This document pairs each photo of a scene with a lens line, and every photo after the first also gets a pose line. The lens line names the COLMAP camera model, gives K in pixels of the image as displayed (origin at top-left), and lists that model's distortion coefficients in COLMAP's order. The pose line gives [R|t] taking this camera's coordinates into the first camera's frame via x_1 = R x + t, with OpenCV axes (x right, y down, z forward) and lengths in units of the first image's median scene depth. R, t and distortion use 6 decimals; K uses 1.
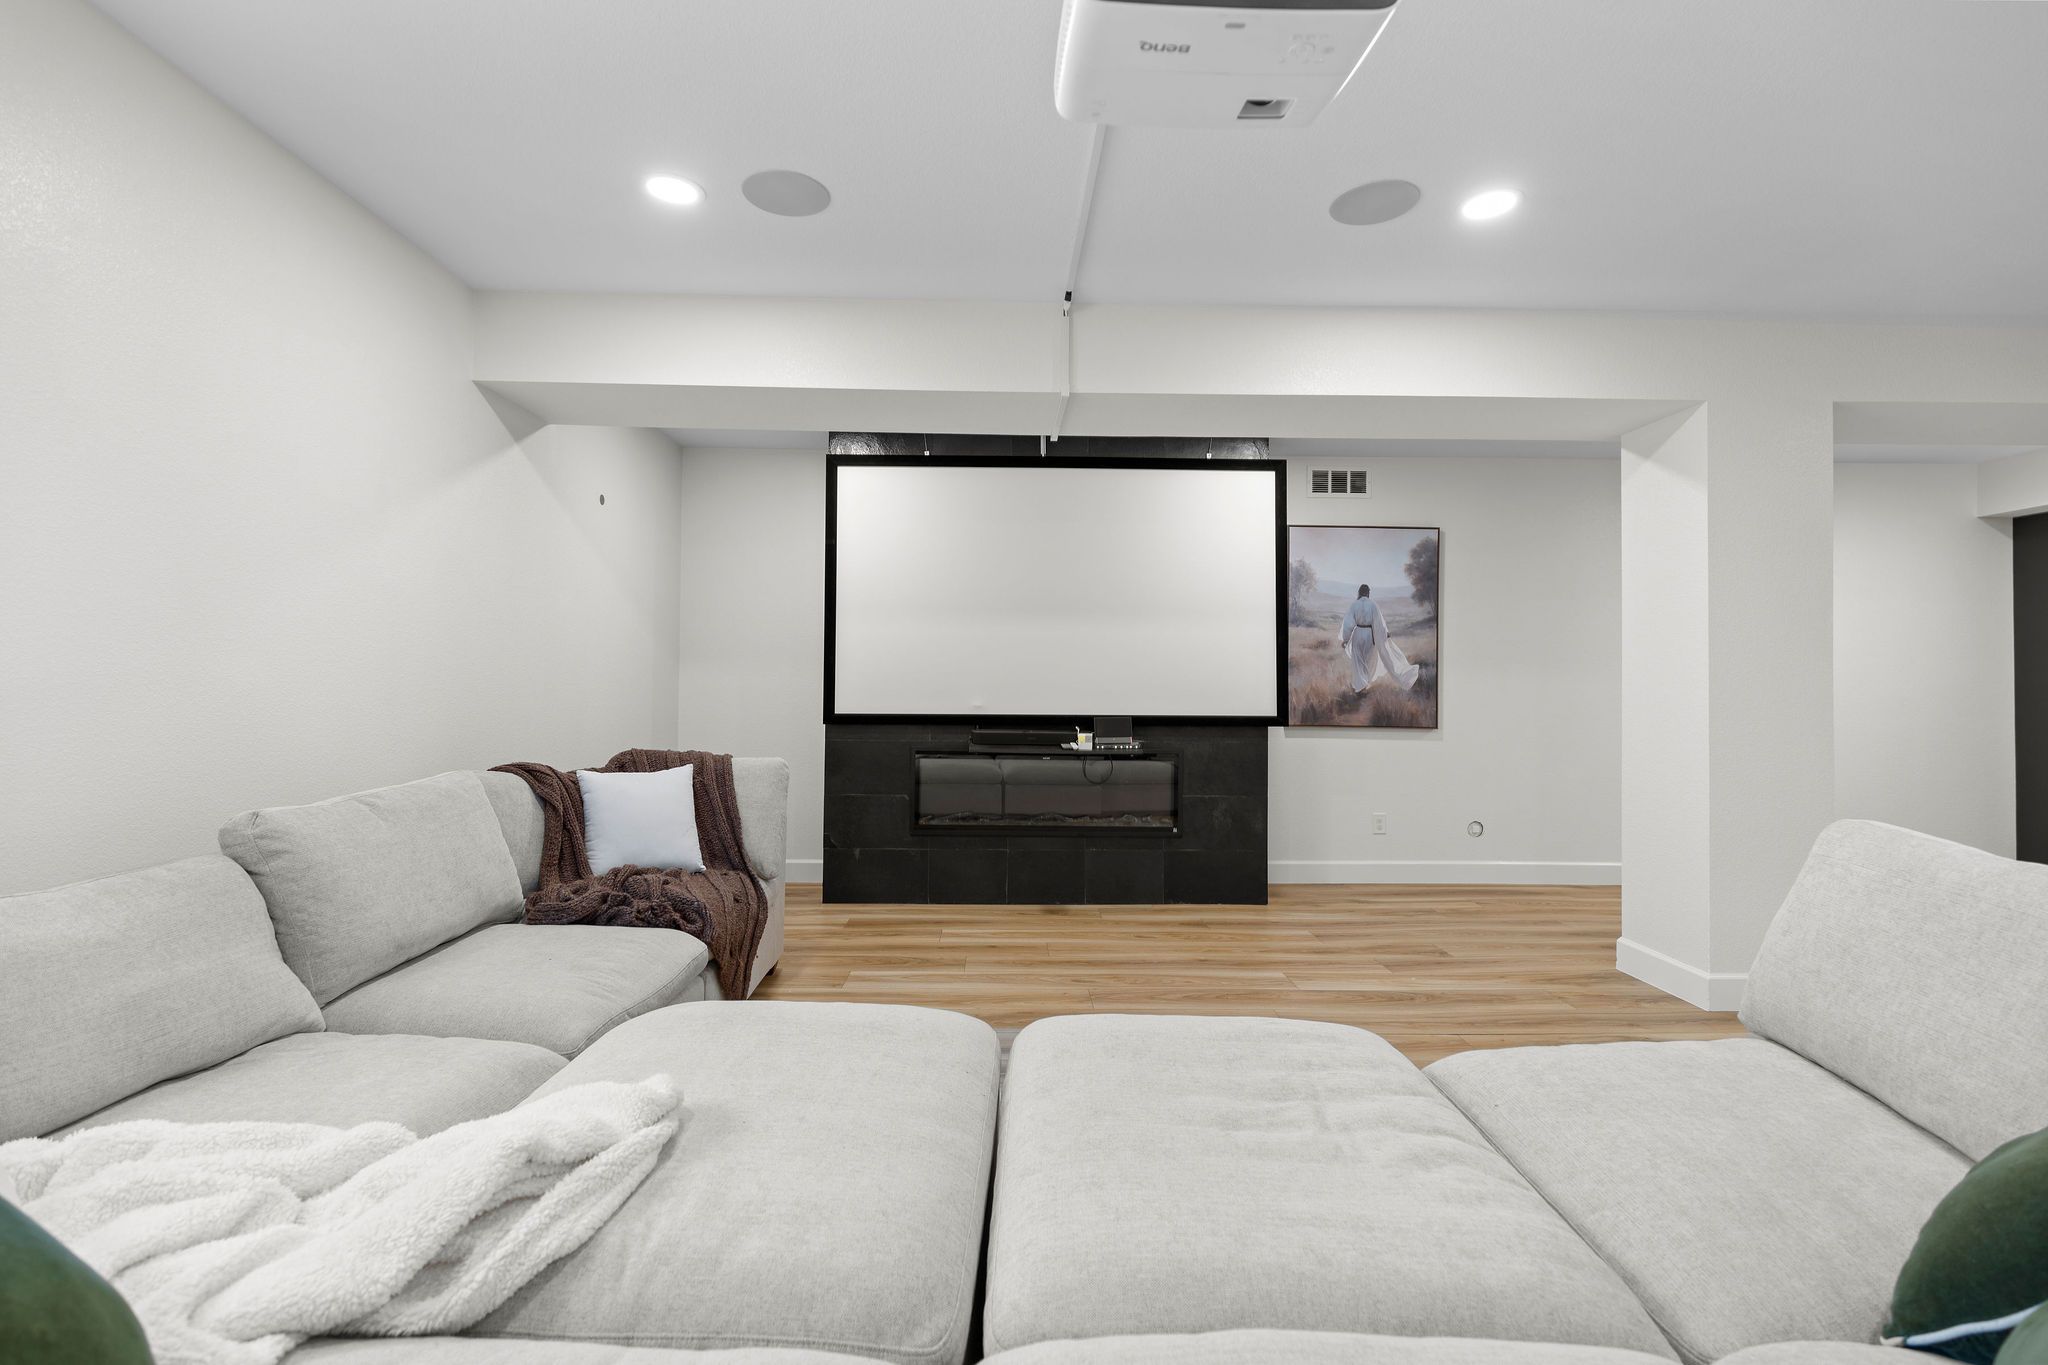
lens RADIAL K [[917.9, 0, 1021.6], [0, 917.9, 673.6], [0, 0, 1]] dist [0.006635, -0.000214]
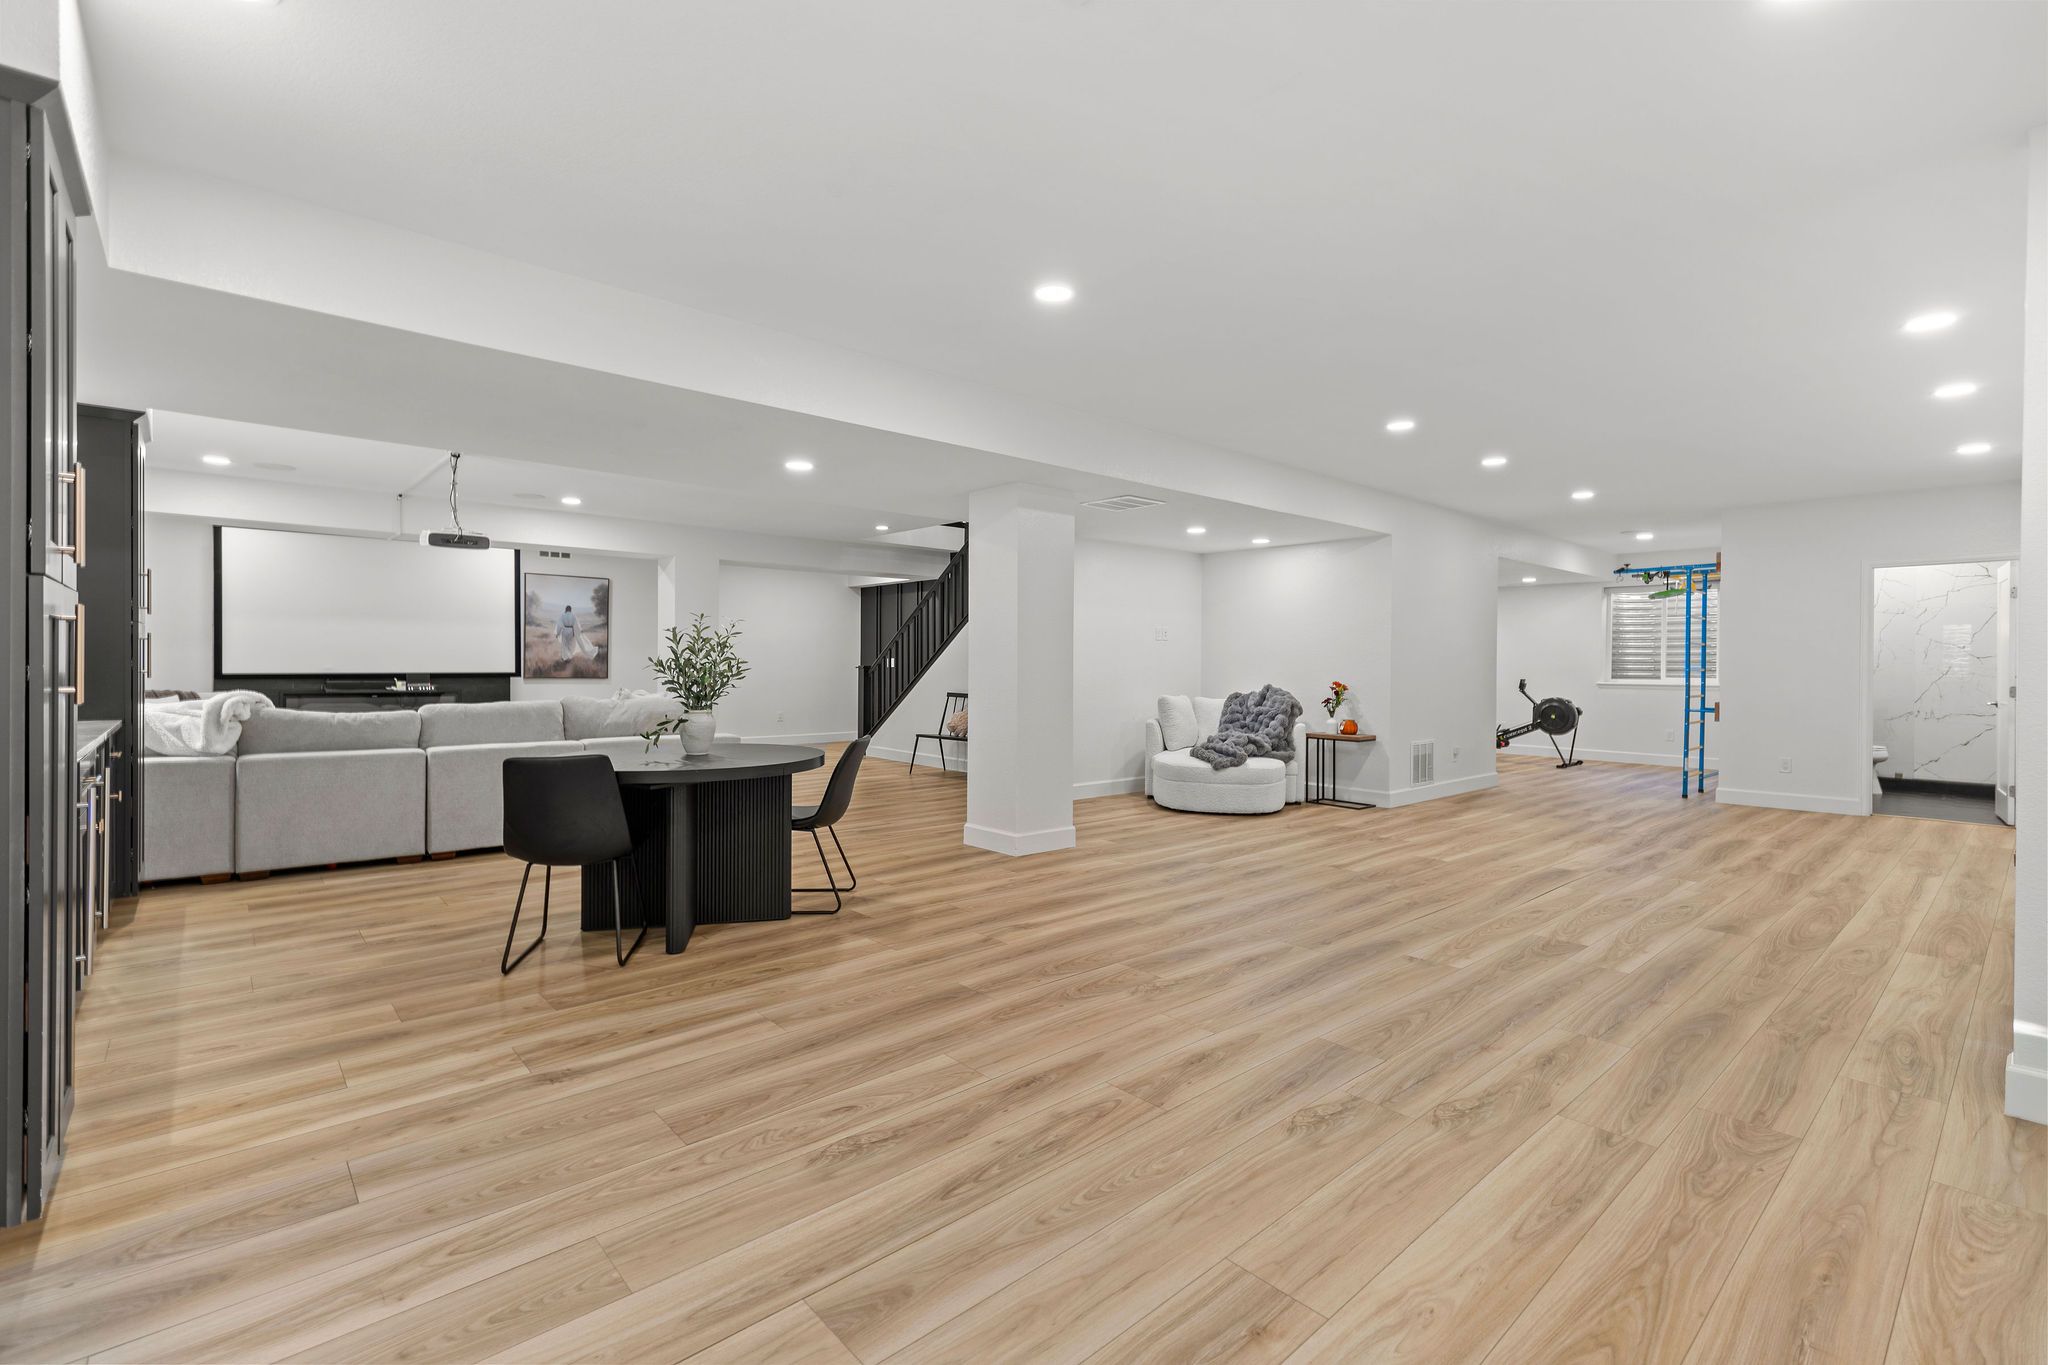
lens RADIAL K [[917.9, 0, 1021.6], [0, 917.9, 673.6], [0, 0, 1]] dist [0.006635, -0.000214]
pose [[0.761575, -0.009250, 0.648011, -0.164354], [-0.013210, 0.999469, 0.029791, -0.022751], [-0.647942, -0.031248, 0.761048, -1.128256]]
